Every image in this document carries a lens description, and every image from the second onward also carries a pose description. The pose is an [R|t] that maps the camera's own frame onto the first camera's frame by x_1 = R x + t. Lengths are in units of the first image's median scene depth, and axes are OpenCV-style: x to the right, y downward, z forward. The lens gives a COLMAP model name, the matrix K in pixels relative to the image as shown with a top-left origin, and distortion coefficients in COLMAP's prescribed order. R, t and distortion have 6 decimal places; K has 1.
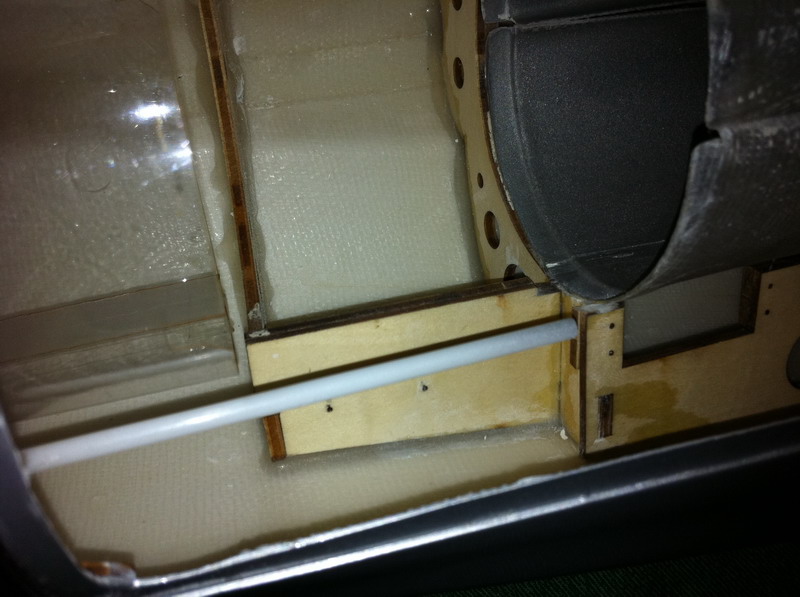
lens RADIAL K [[777.4, 0, 400.0], [0, 777.4, 298.5], [0, 0, 1]] dist [0.022397, -0.153492]
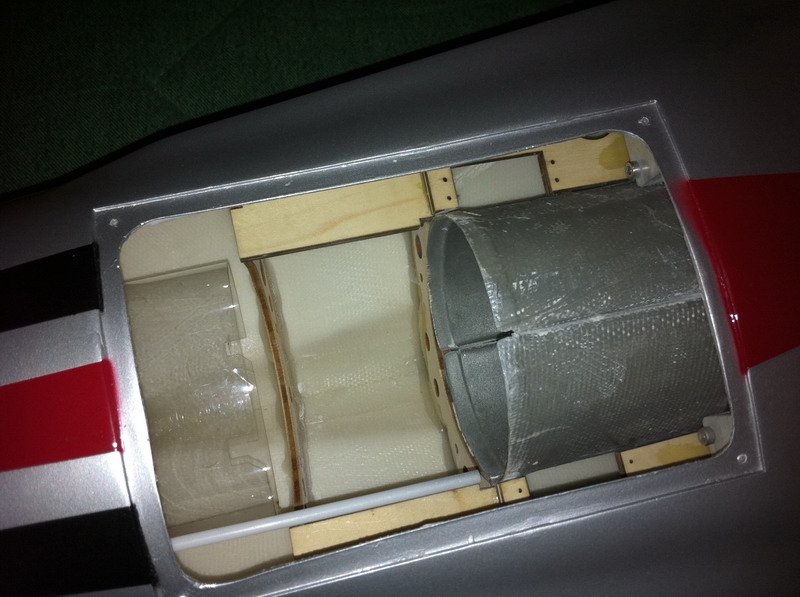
lens RADIAL K [[792.8, 0, 400.0], [0, 792.8, 298.5], [0, 0, 1]] dist [0.072927, -0.347794]
pose [[0.979053, -0.154402, -0.132721, 0.405084], [0.047960, 0.808403, -0.586672, 0.838518], [0.197875, 0.568018, 0.798875, -0.674020]]
